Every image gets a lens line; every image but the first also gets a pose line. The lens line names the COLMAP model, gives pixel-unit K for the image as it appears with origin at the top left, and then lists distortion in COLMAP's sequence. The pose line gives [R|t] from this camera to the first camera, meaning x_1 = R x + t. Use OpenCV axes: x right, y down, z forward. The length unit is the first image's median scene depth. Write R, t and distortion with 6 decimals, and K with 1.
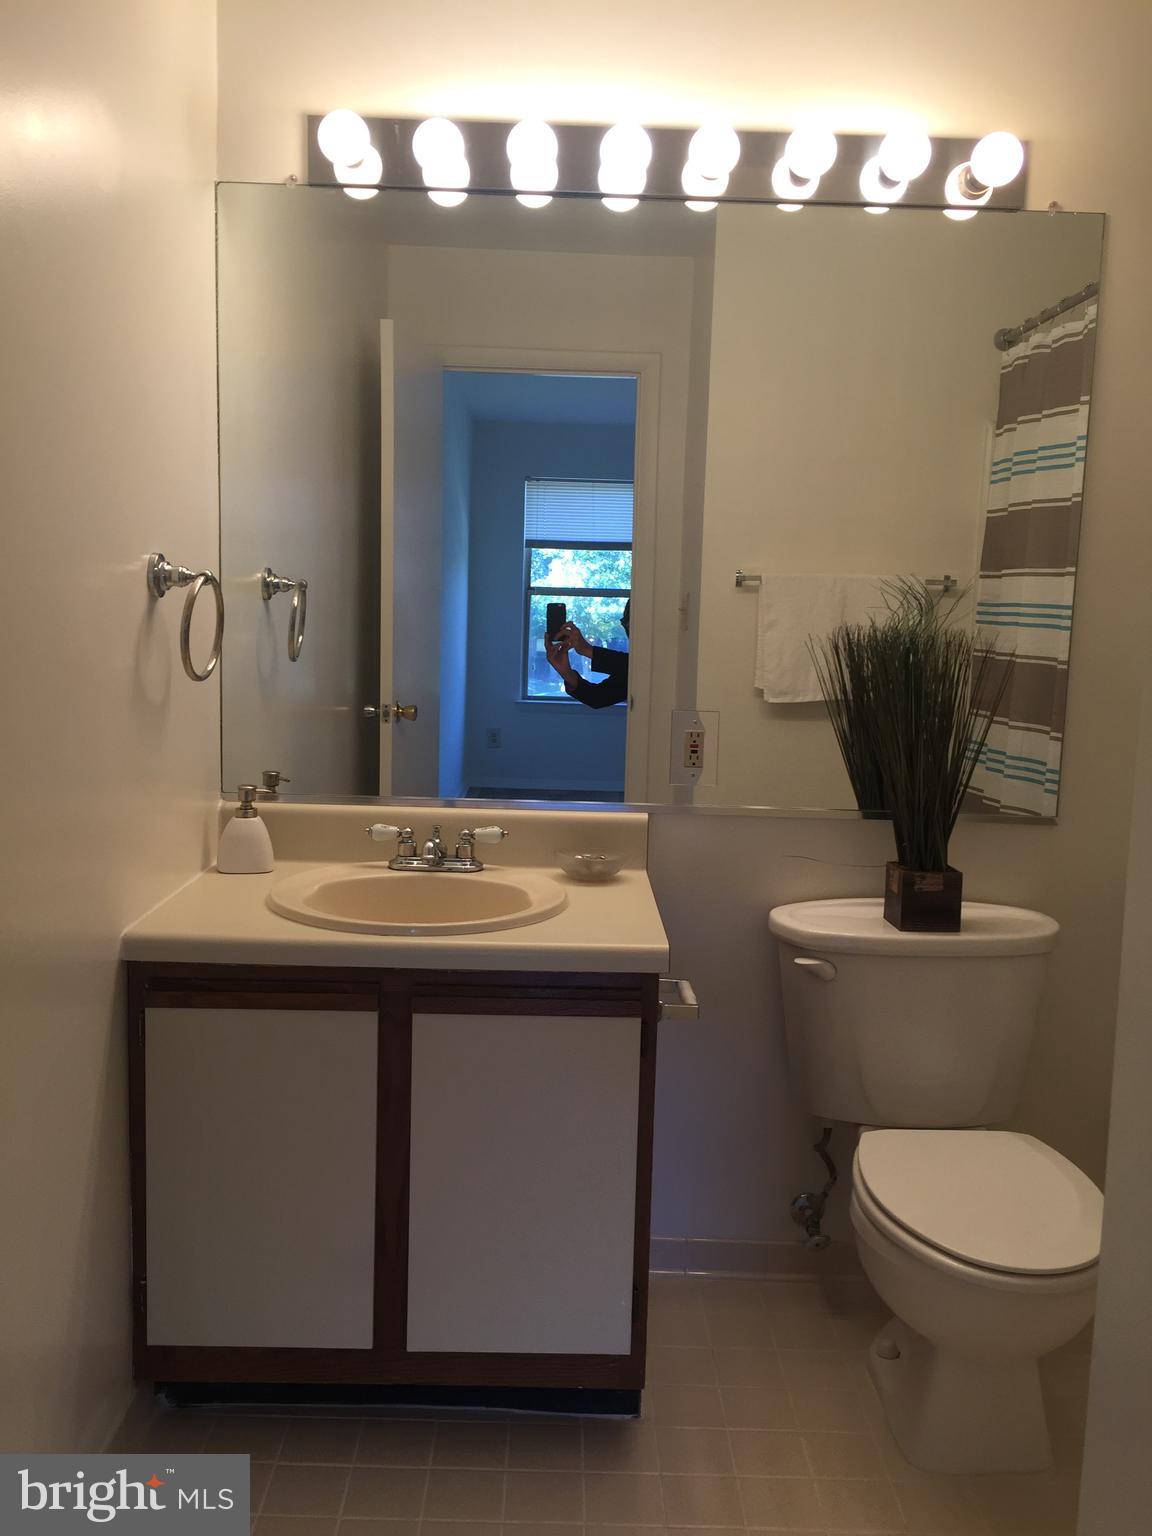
lens RADIAL K [[1321.9, 0, 576.0], [0, 1321.9, 768.0], [0, 0, 1]] dist [0.011582, 0.016289]
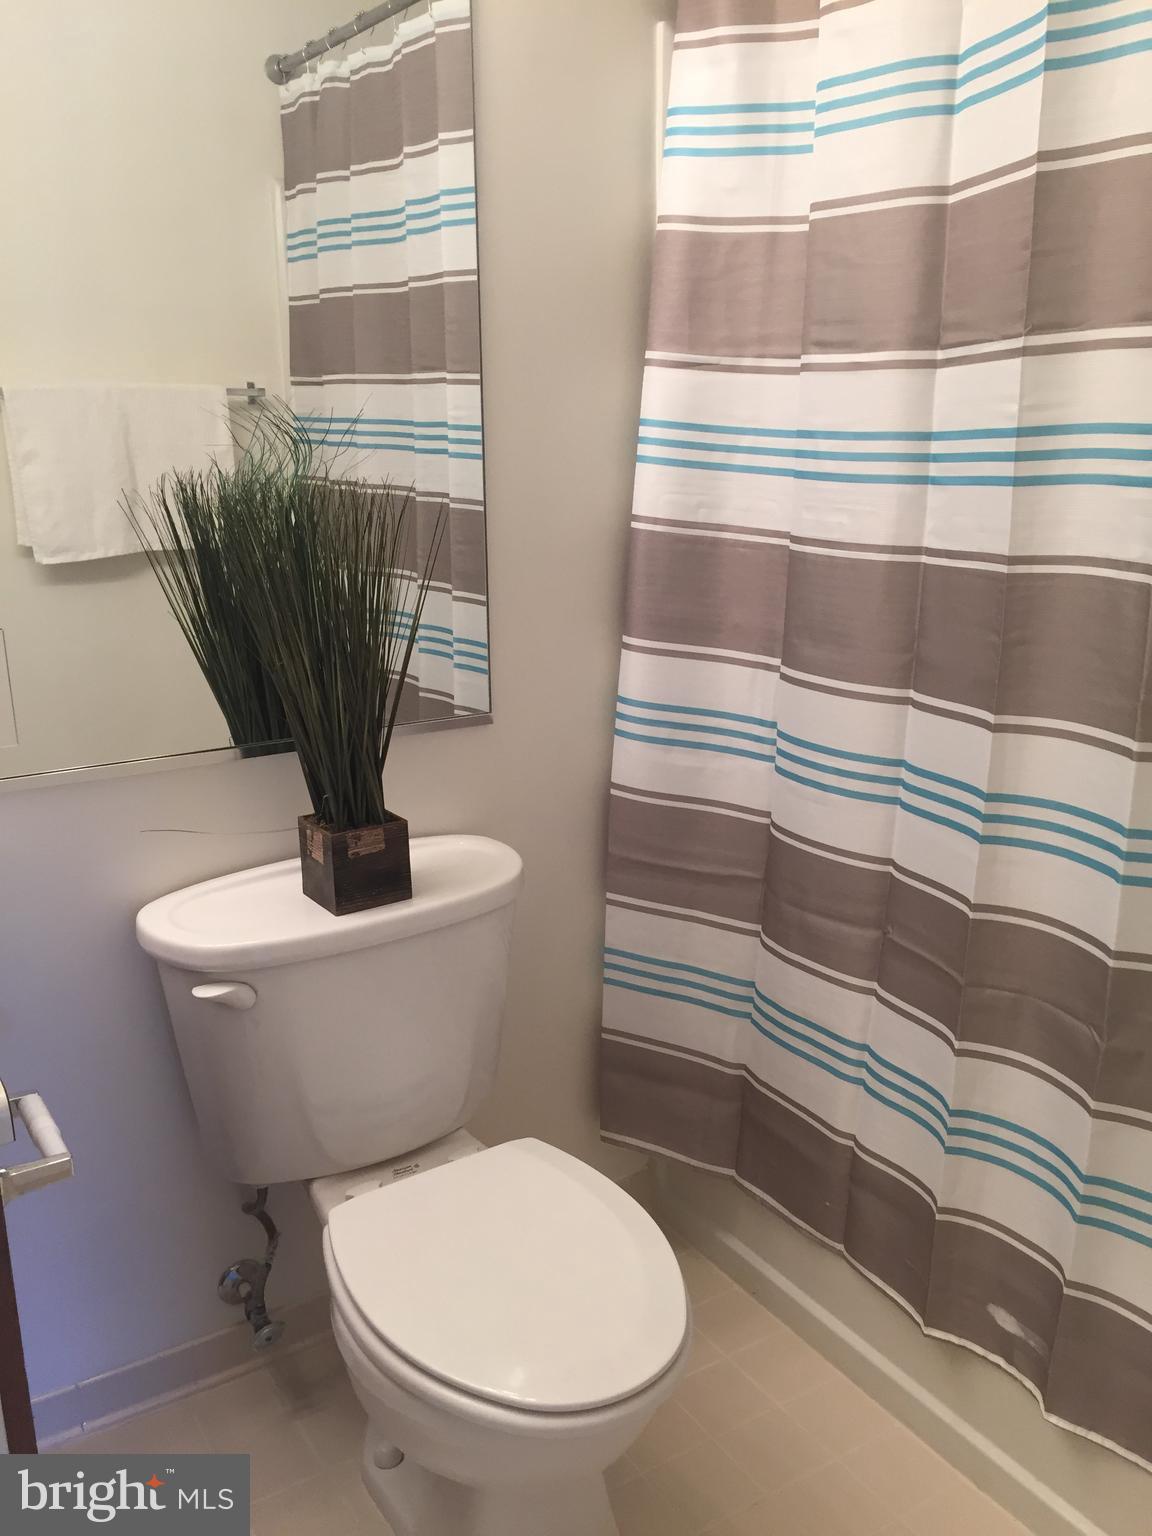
lens RADIAL K [[1321.9, 0, 576.0], [0, 1321.9, 768.0], [0, 0, 1]] dist [0.011582, 0.016289]
pose [[0.849751, -0.171243, 0.498598, 0.010760], [0.097058, 0.980424, 0.171313, -0.040287], [-0.518174, -0.097181, 0.849736, 0.225641]]
